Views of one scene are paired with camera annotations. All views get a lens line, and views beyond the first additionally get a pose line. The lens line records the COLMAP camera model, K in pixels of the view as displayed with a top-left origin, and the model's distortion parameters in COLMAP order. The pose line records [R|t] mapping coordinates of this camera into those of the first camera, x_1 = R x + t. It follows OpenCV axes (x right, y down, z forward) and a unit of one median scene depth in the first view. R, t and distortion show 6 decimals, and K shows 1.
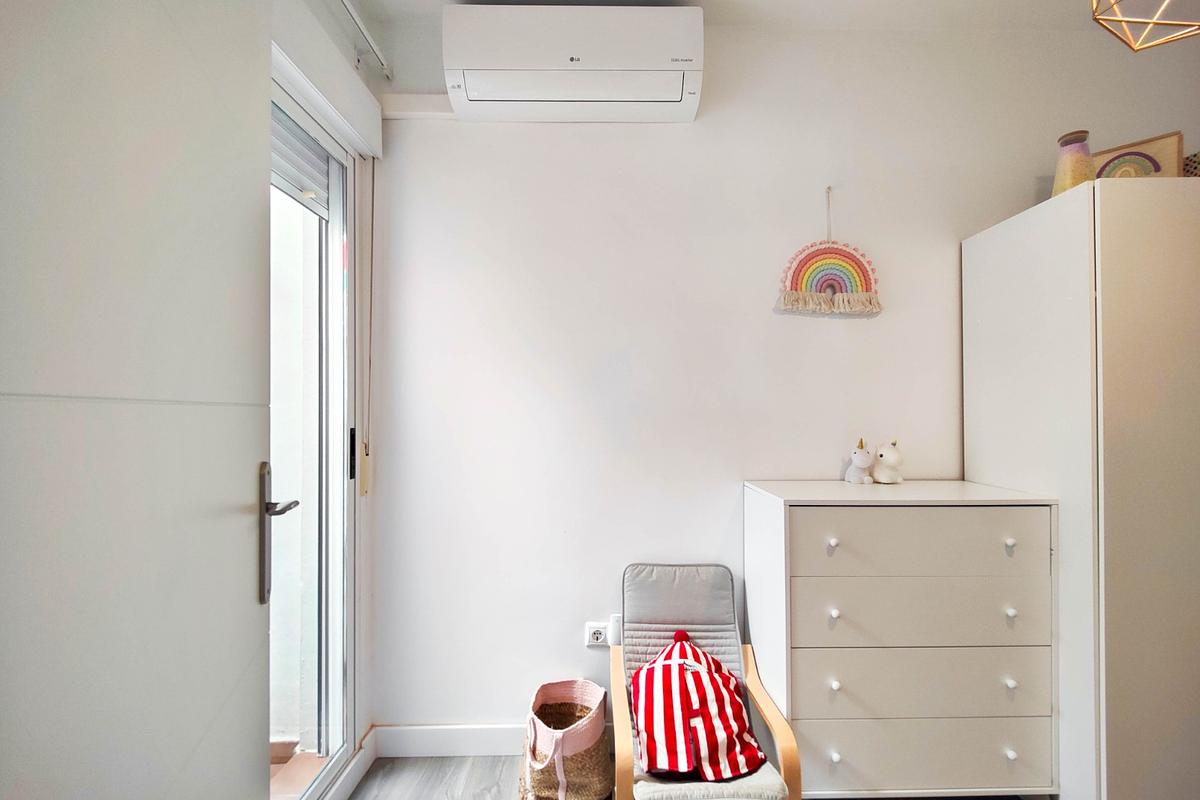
lens RADIAL K [[524.8, 0, 607.2], [0, 524.8, 404.0], [0, 0, 1]] dist [0.031640, -0.025920]
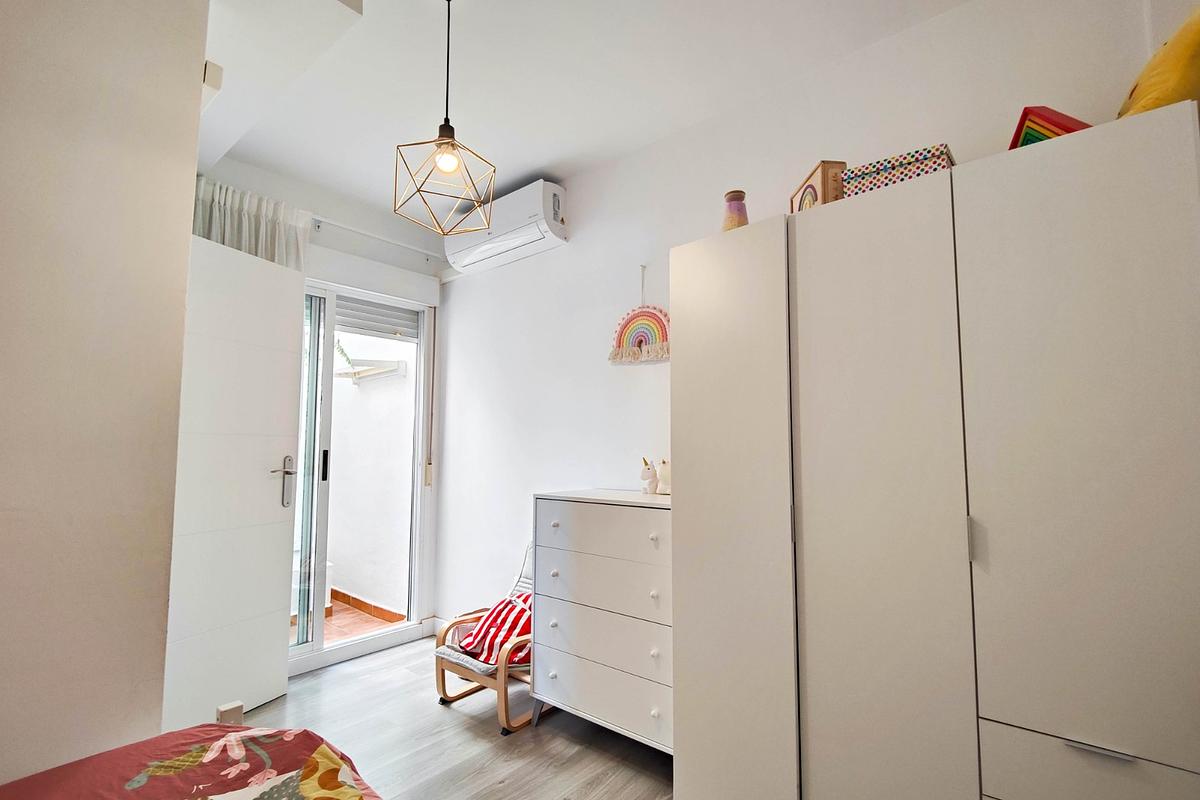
lens RADIAL K [[524.8, 0, 607.2], [0, 524.8, 404.0], [0, 0, 1]] dist [0.031640, -0.025920]
pose [[0.771805, -0.051782, -0.633747, 1.176736], [0.006405, 0.997261, -0.073683, 0.027057], [0.635827, 0.052810, 0.770023, -0.043499]]
